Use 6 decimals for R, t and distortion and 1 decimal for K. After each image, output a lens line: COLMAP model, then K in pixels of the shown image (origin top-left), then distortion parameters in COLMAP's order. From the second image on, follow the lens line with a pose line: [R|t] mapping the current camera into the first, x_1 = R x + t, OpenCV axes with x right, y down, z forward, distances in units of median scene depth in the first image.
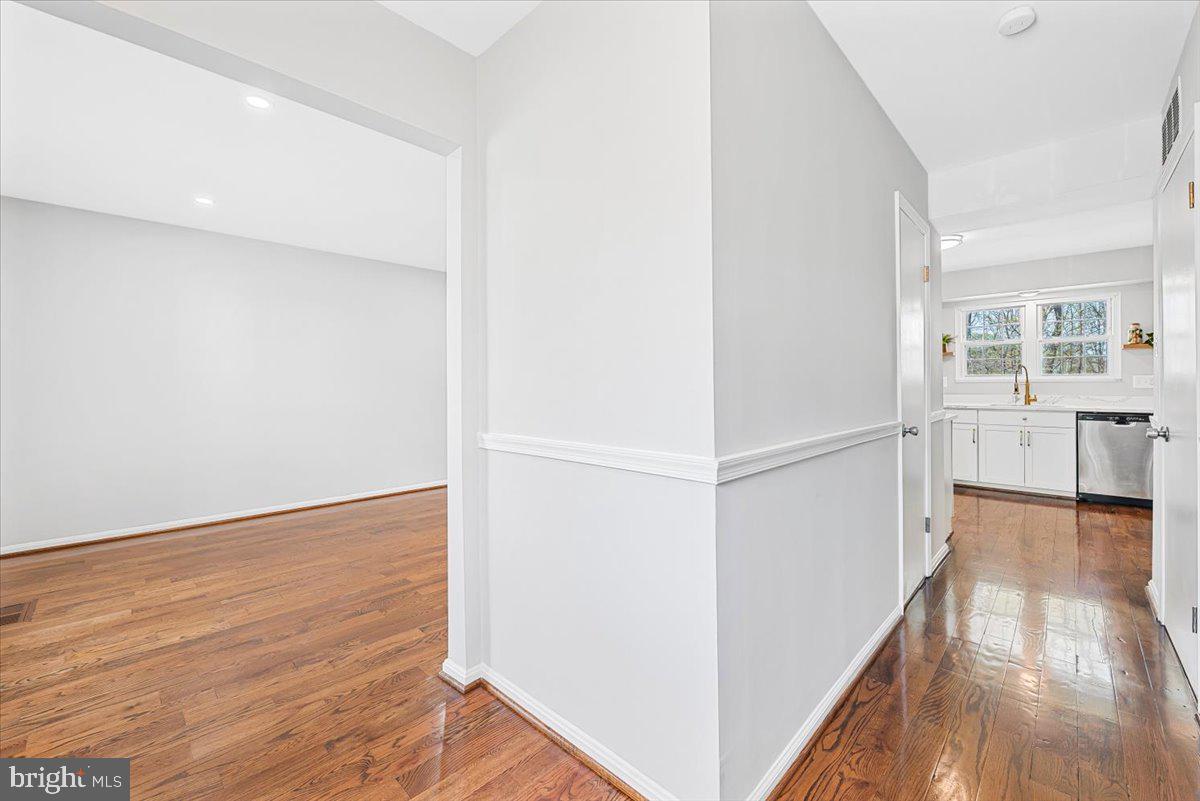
lens RADIAL K [[482.5, 0, 604.4], [0, 482.5, 382.7], [0, 0, 1]] dist [-0.002289, -0.001751]
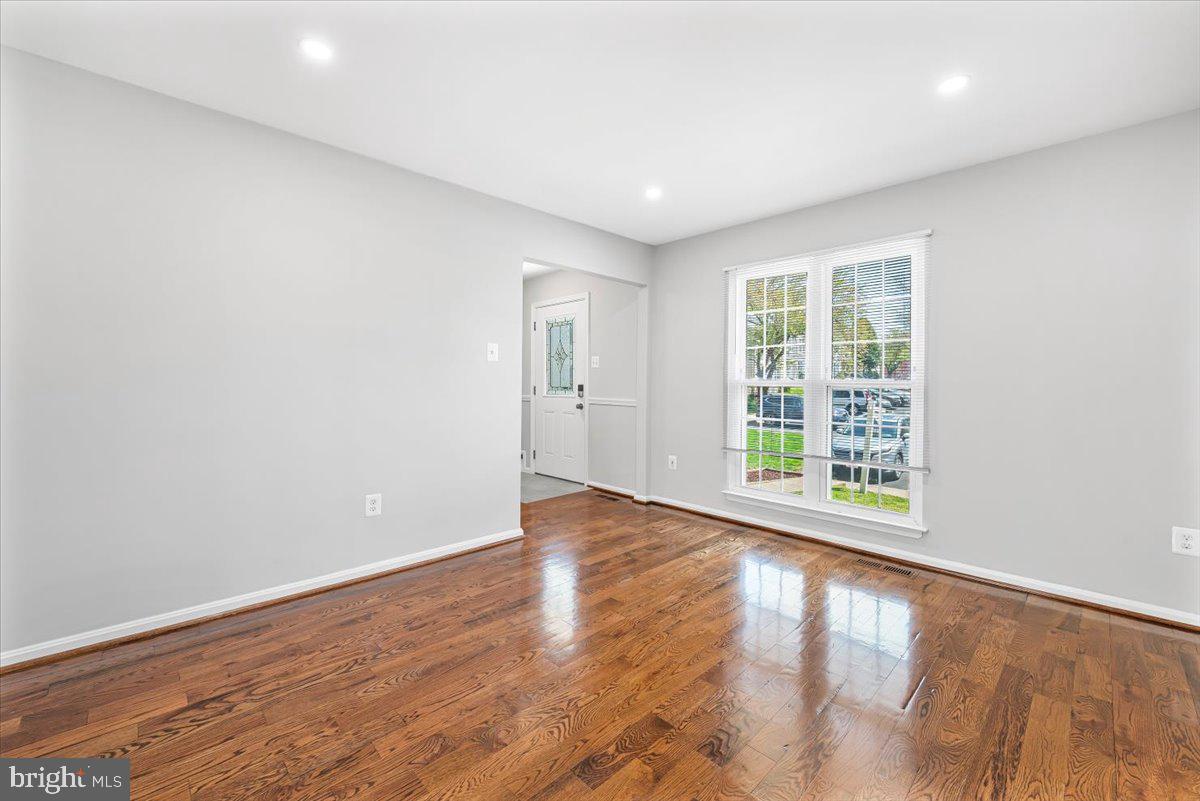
lens RADIAL K [[482.5, 0, 603.3], [0, 482.5, 390.6], [0, 0, 1]] dist [-0.002289, -0.001751]
pose [[-0.999353, -0.003939, 0.035743, -0.414621], [-0.003626, 0.999954, 0.008829, 0.016008], [-0.035776, 0.008694, -0.999322, 1.659753]]
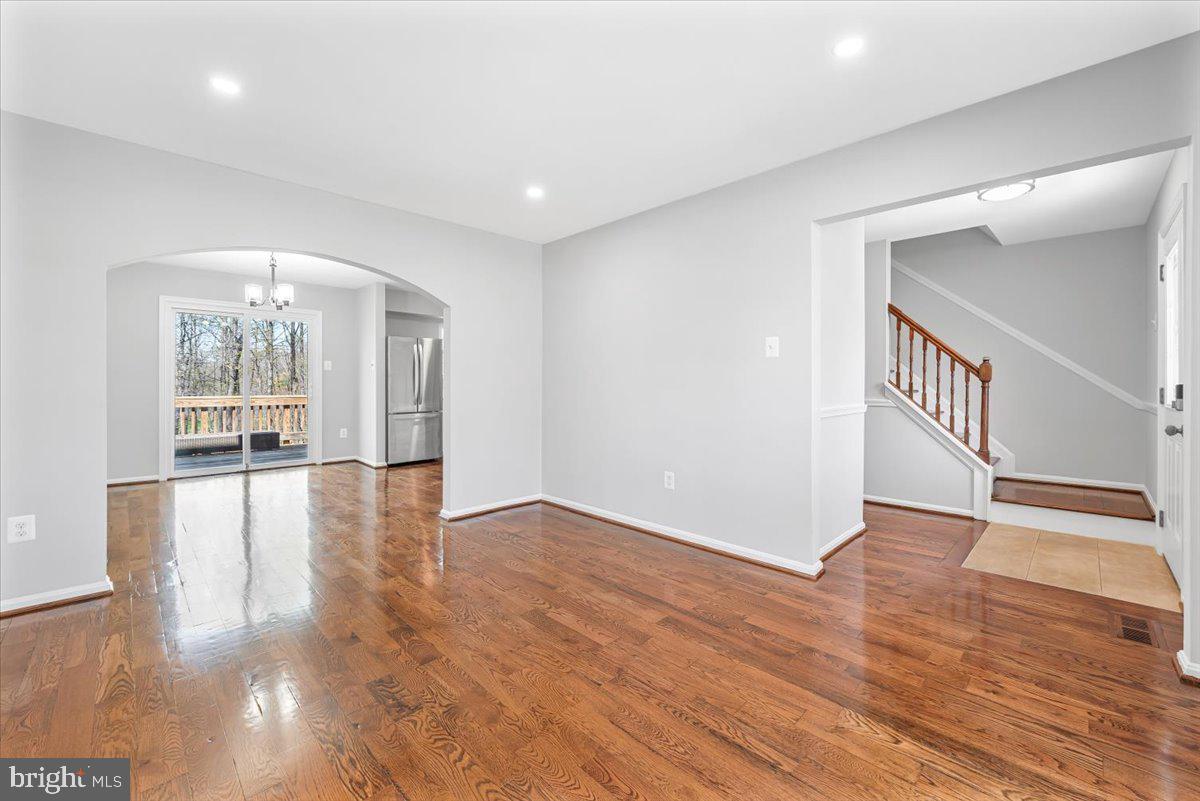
lens RADIAL K [[482.5, 0, 602.5], [0, 482.5, 382.4], [0, 0, 1]] dist [-0.002289, -0.001751]
pose [[0.023043, 0.003673, 0.999728, -1.053254], [-0.005351, 0.999979, -0.003550, 0.015658], [-0.999720, -0.005267, 0.023062, 0.940664]]
